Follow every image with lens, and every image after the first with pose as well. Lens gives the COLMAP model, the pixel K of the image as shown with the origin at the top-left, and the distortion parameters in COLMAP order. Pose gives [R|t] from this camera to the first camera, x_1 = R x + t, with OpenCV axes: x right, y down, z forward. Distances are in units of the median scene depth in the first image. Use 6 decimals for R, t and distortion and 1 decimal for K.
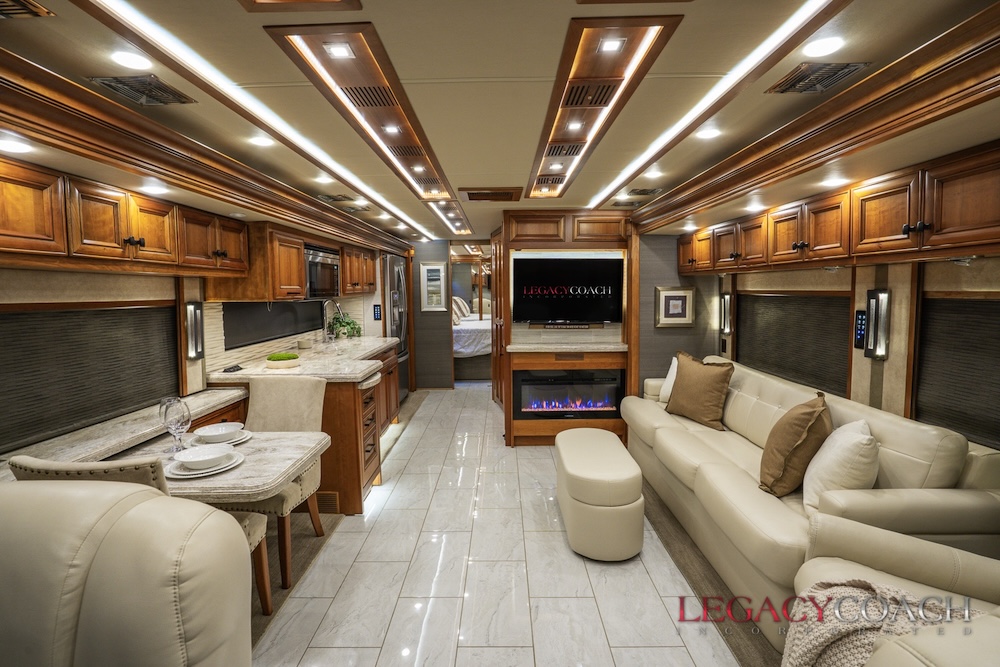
lens RADIAL K [[477.1, 0, 502.0], [0, 477.1, 326.2], [0, 0, 1]] dist [-0.043747, 0.017017]
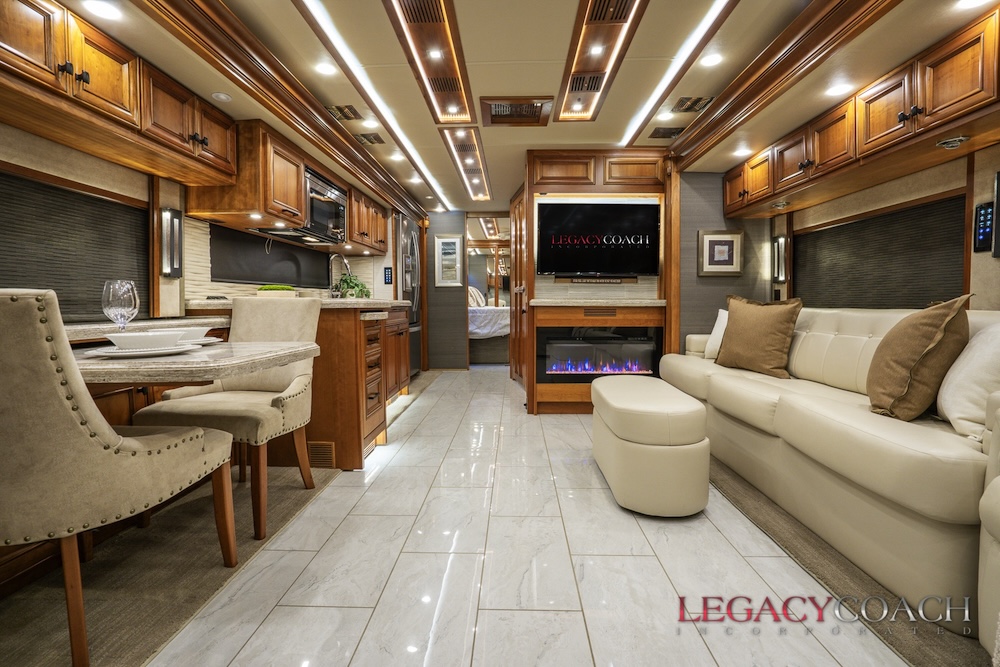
lens RADIAL K [[477.1, 0, 501.2], [0, 477.1, 321.7], [0, 0, 1]] dist [-0.043747, 0.017017]
pose [[0.999520, 0.005777, -0.030433, -0.022688], [-0.007005, 0.999158, -0.040420, 0.154965], [0.030174, 0.040613, 0.998719, 0.146057]]
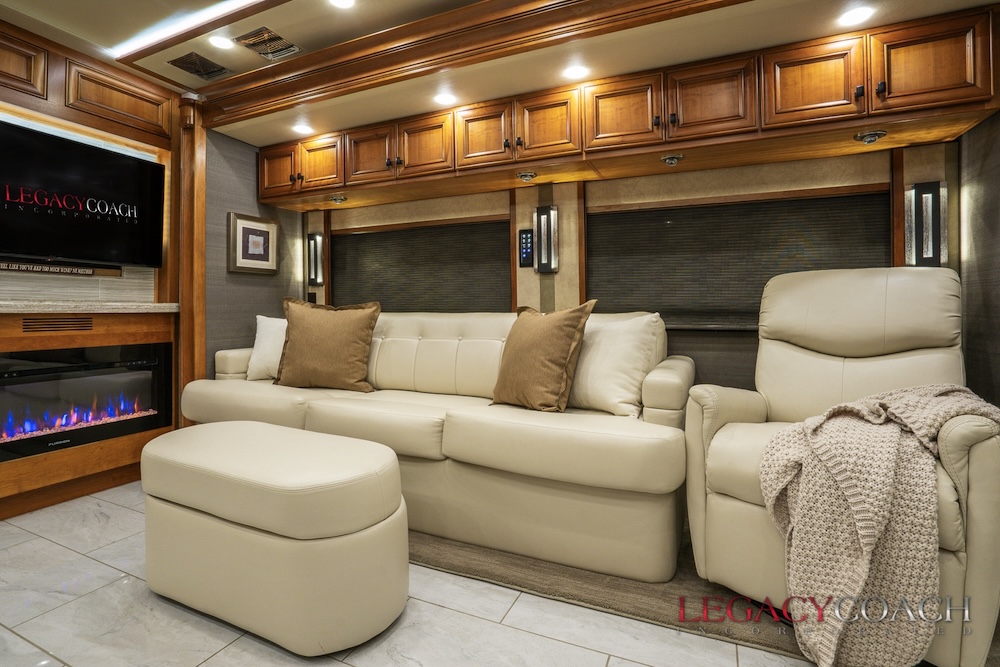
lens RADIAL K [[477.1, 0, 499.3], [0, 477.1, 297.6], [0, 0, 1]] dist [-0.043747, 0.017017]
pose [[0.412253, 0.022455, 0.910793, -0.152630], [0.071980, 0.995769, -0.057130, 0.128060], [-0.908222, 0.089111, 0.408892, 0.481934]]
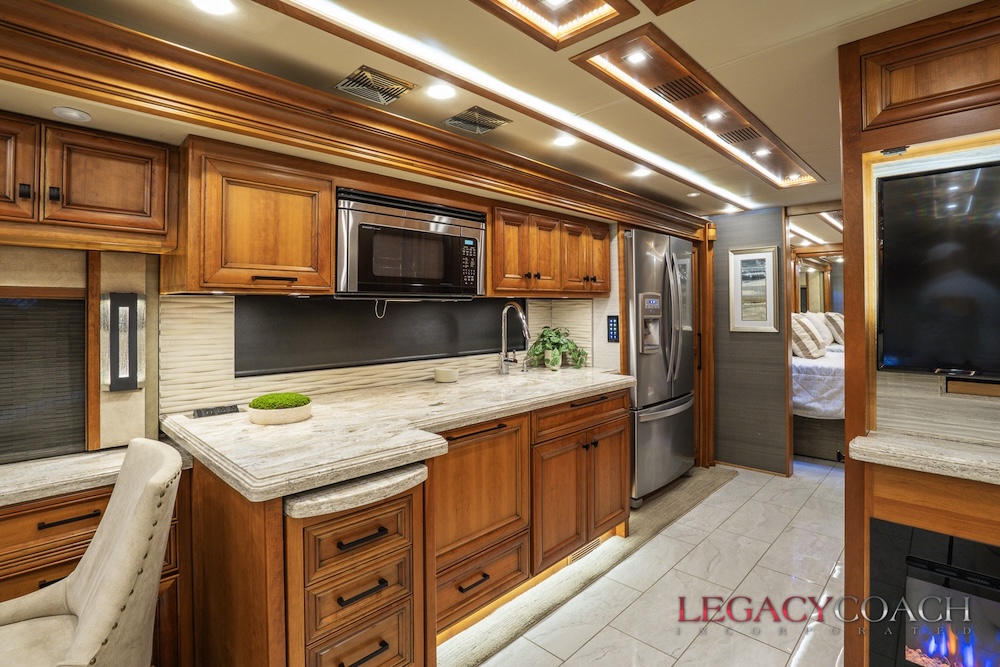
lens RADIAL K [[477.1, 0, 493.4], [0, 477.1, 299.3], [0, 0, 1]] dist [-0.043747, 0.017017]
pose [[0.705325, -0.010526, -0.708806, 0.084557], [-0.056965, 0.995814, -0.071473, -0.023530], [0.706592, 0.090789, 0.701773, 0.772552]]
